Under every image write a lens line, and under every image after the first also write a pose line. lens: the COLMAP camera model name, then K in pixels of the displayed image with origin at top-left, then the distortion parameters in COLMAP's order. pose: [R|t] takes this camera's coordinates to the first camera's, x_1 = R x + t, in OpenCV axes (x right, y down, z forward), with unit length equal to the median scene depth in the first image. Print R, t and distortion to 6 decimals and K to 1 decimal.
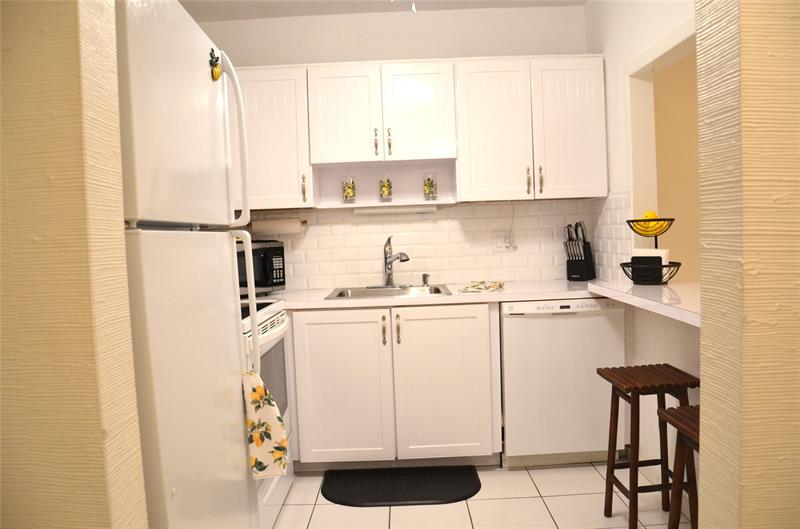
lens RADIAL K [[631.1, 0, 398.7], [0, 631.1, 272.9], [0, 0, 1]] dist [-0.157430, 0.128043]
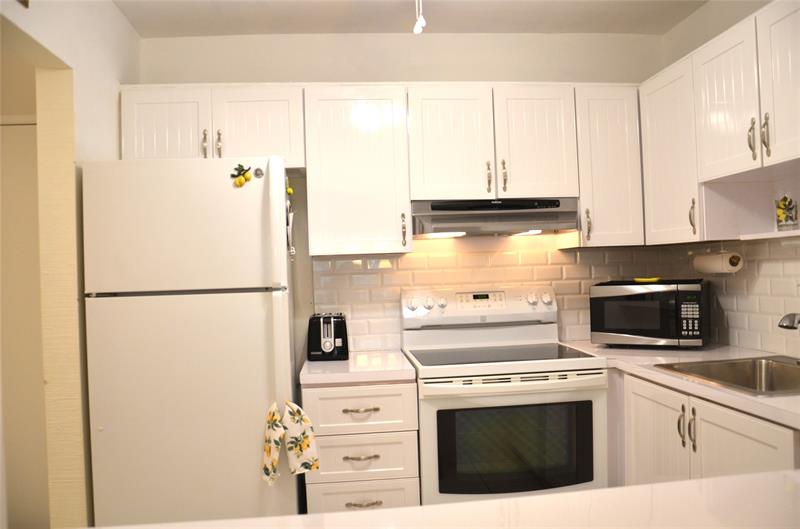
lens RADIAL K [[631.1, 0, 398.7], [0, 631.1, 272.9], [0, 0, 1]] dist [-0.157430, 0.128043]
pose [[0.102931, 0.035757, -0.994046, 0.539531], [-0.030521, 0.998997, 0.032775, -0.078514], [0.994220, 0.026966, 0.103919, 0.559364]]
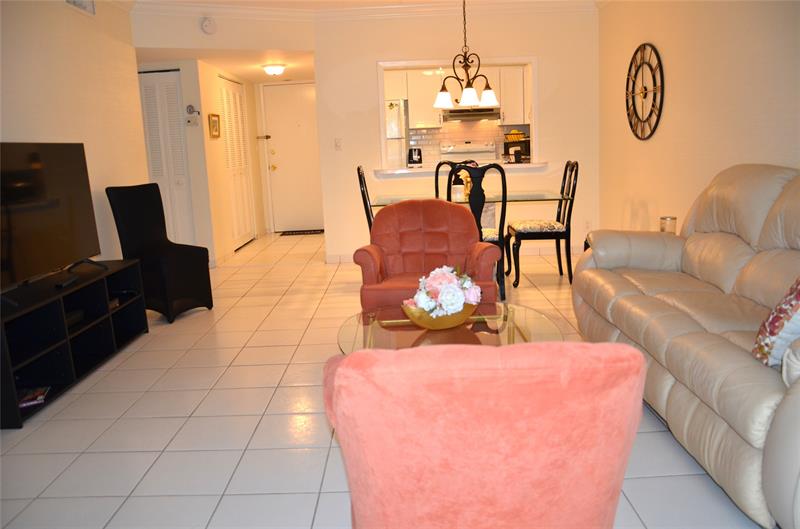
lens RADIAL K [[631.1, 0, 398.7], [0, 631.1, 272.9], [0, 0, 1]] dist [-0.157430, 0.128043]
pose [[-0.000028, 0.237999, -0.971265, 2.268544], [-0.018083, 0.971107, 0.237960, -0.105371], [0.999836, 0.017570, 0.004276, 0.485642]]
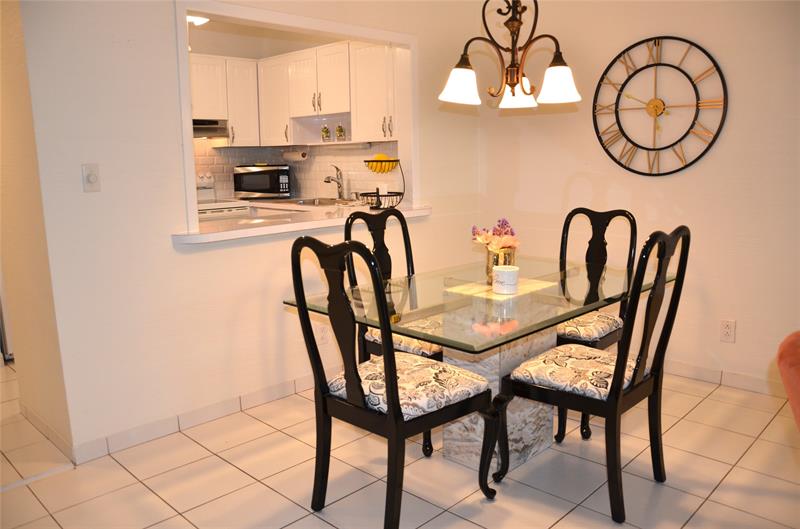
lens RADIAL K [[631.1, 0, 398.7], [0, 631.1, 272.9], [0, 0, 1]] dist [-0.157430, 0.128043]
pose [[0.717931, 0.152769, -0.679144, 1.167730], [-0.056612, 0.985203, 0.161771, -0.056666], [0.693808, -0.077693, 0.715957, 0.029059]]
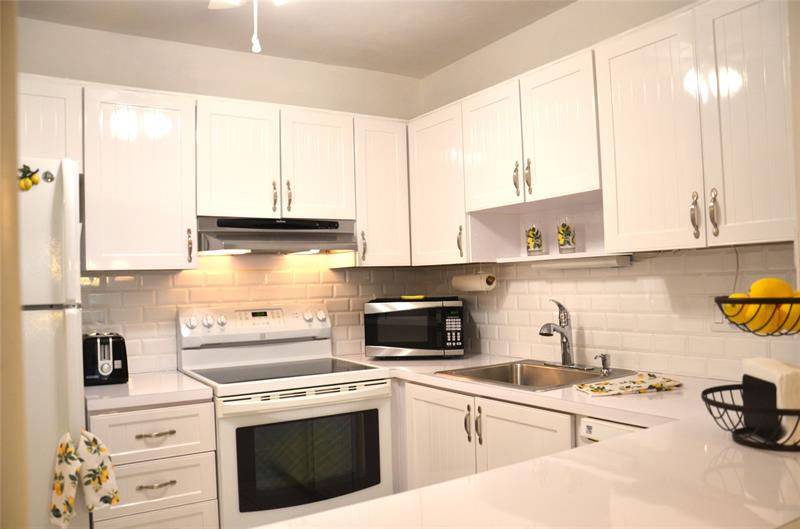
lens RADIAL K [[631.1, 0, 398.7], [0, 631.1, 272.9], [0, 0, 1]] dist [-0.157430, 0.128043]
pose [[0.539215, 0.007745, -0.842132, 0.526926], [-0.042477, 0.998935, -0.018010, -0.070509], [0.841096, 0.045483, 0.538970, 0.450663]]
